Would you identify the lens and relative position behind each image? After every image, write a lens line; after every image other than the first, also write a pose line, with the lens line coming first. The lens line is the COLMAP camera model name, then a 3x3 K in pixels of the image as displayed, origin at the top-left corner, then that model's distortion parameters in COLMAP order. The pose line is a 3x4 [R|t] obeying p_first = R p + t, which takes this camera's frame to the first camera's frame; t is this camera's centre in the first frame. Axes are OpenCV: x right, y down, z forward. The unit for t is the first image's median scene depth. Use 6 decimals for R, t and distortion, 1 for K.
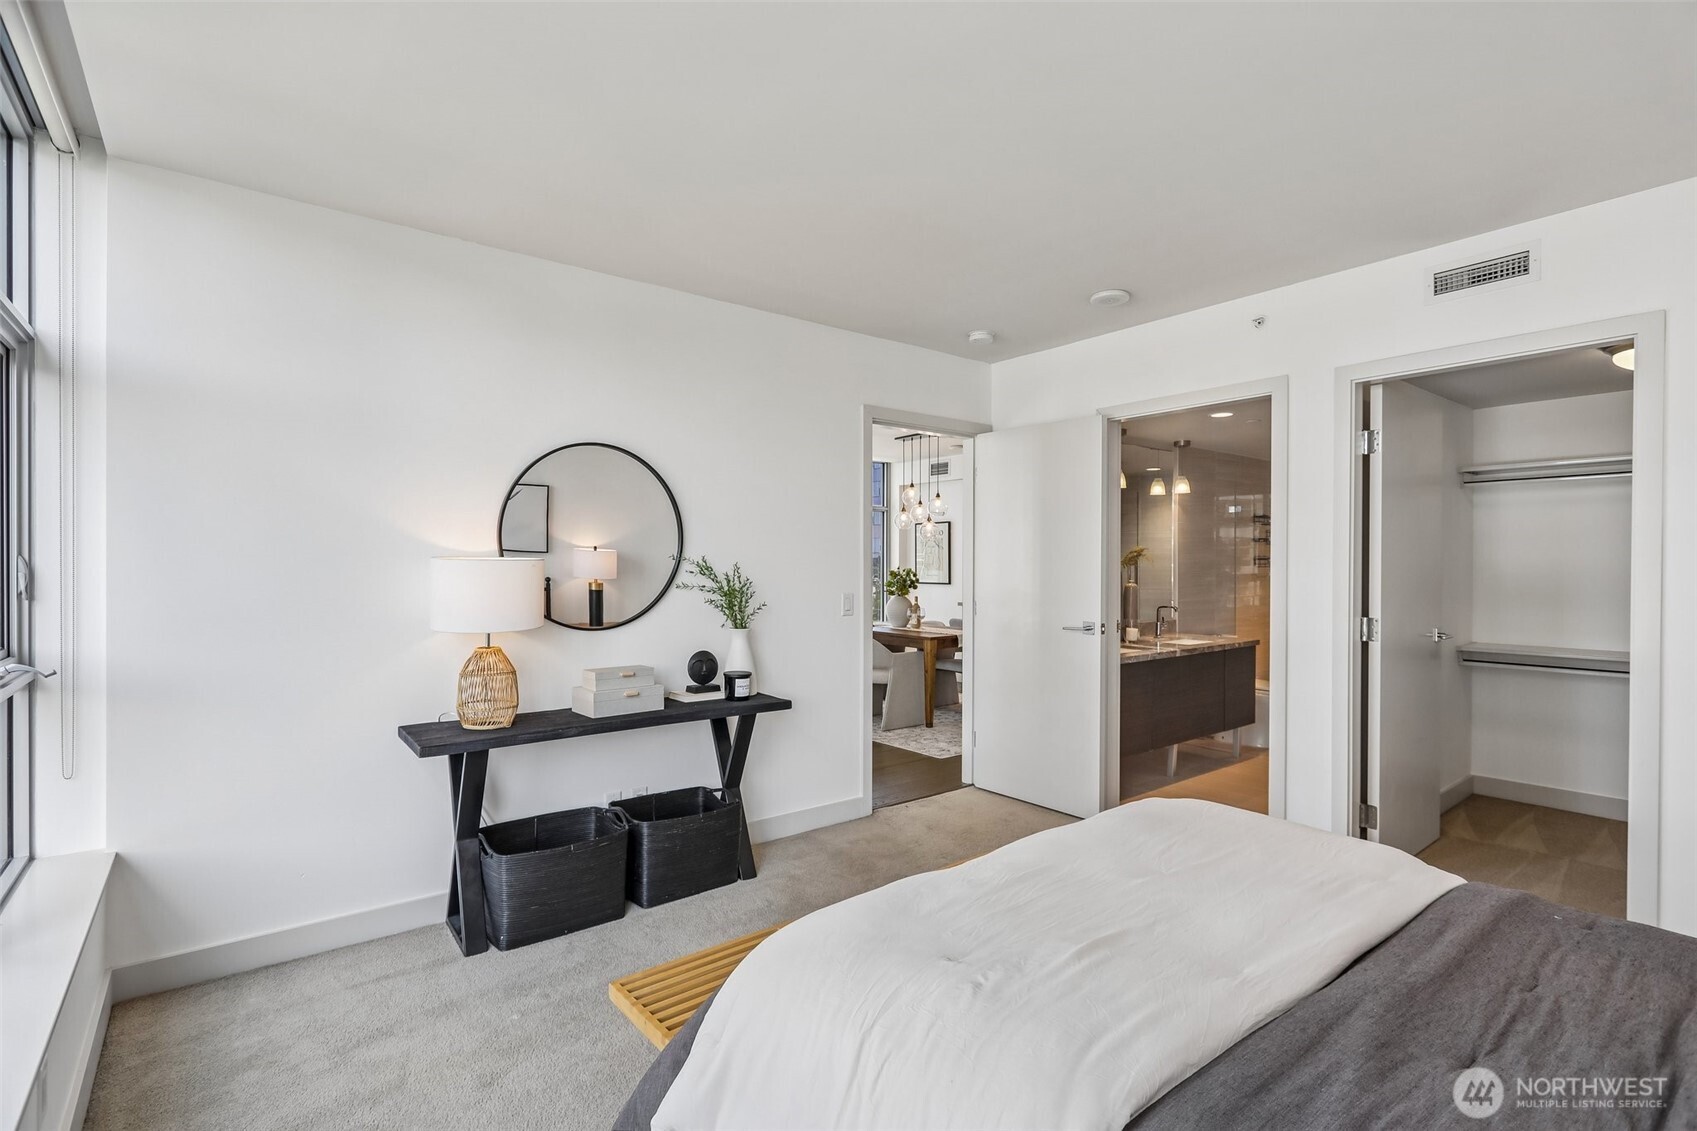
lens RADIAL K [[799.6, 0, 847.4], [0, 799.6, 568.4], [0, 0, 1]] dist [-0.000213, 0.006333]
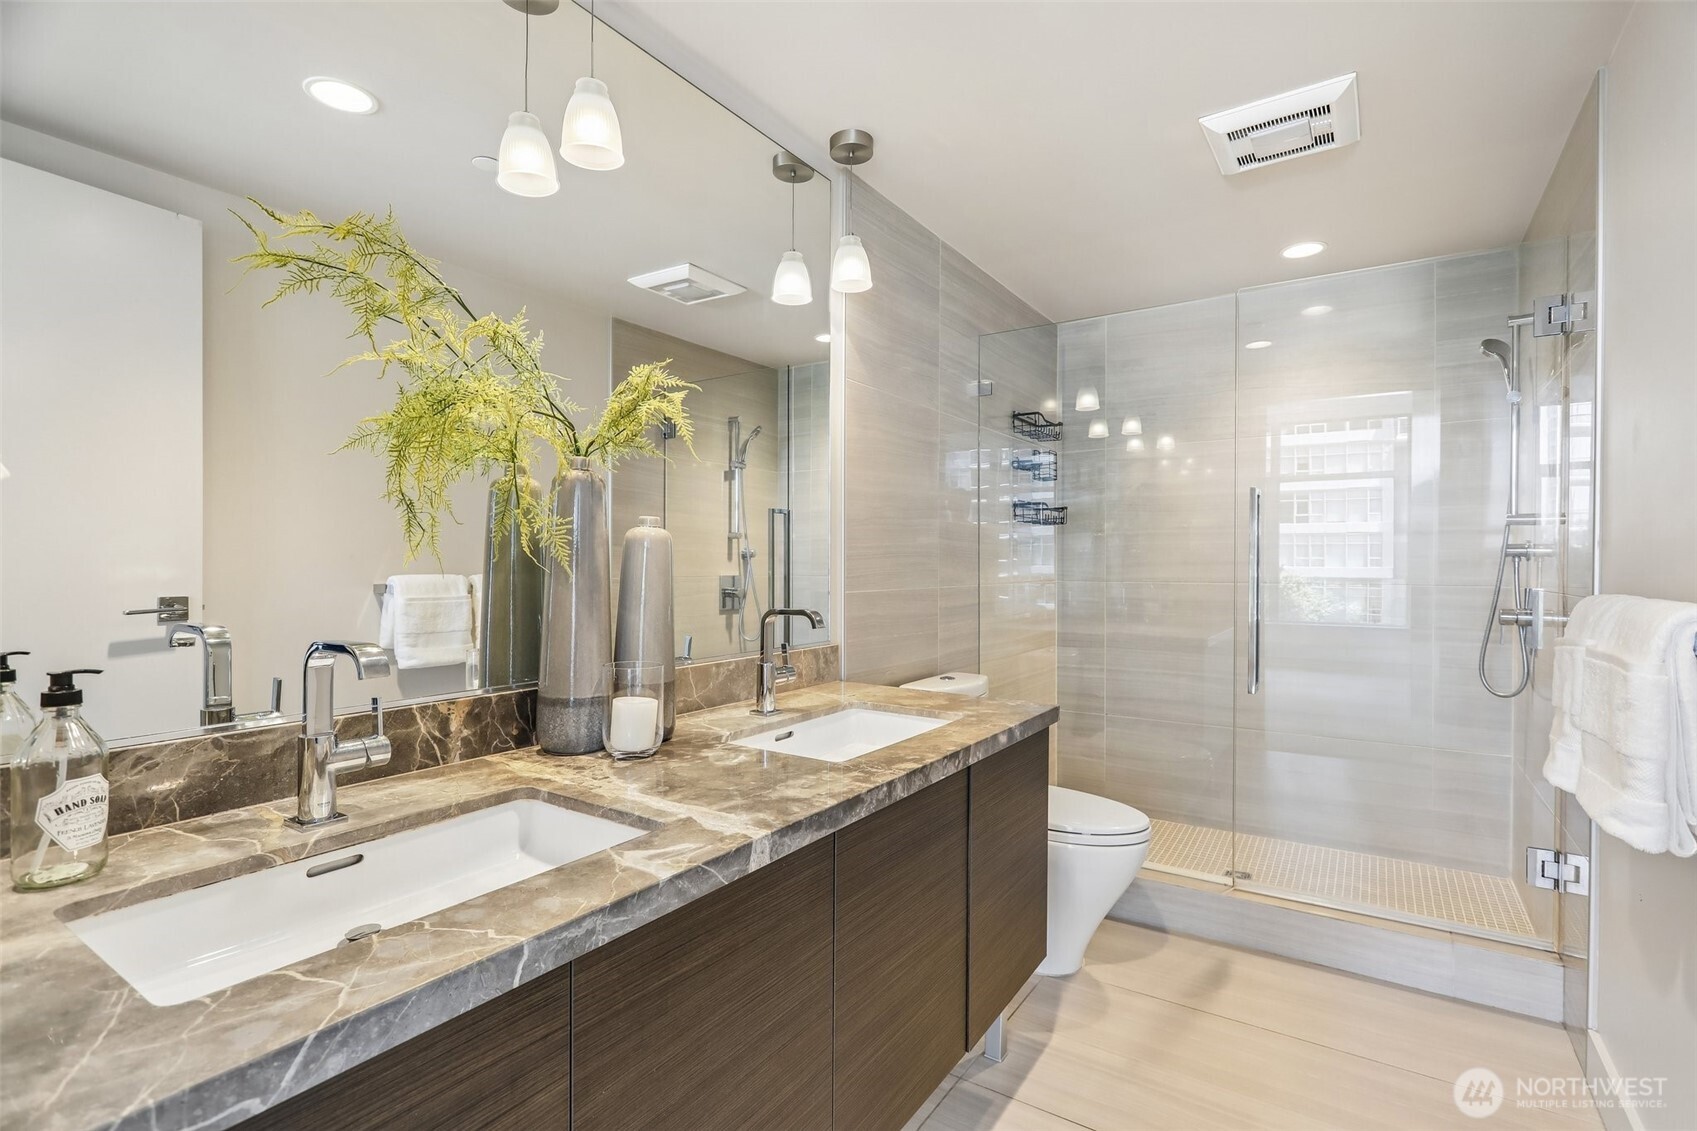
lens RADIAL K [[799.6, 0, 847.4], [0, 799.6, 568.4], [0, 0, 1]] dist [-0.000213, 0.006333]
pose [[0.950376, 0.000857, 0.311102, 0.307348], [-0.001877, 0.999994, 0.002980, 0.029225], [-0.311098, -0.003416, 0.950372, 0.665544]]
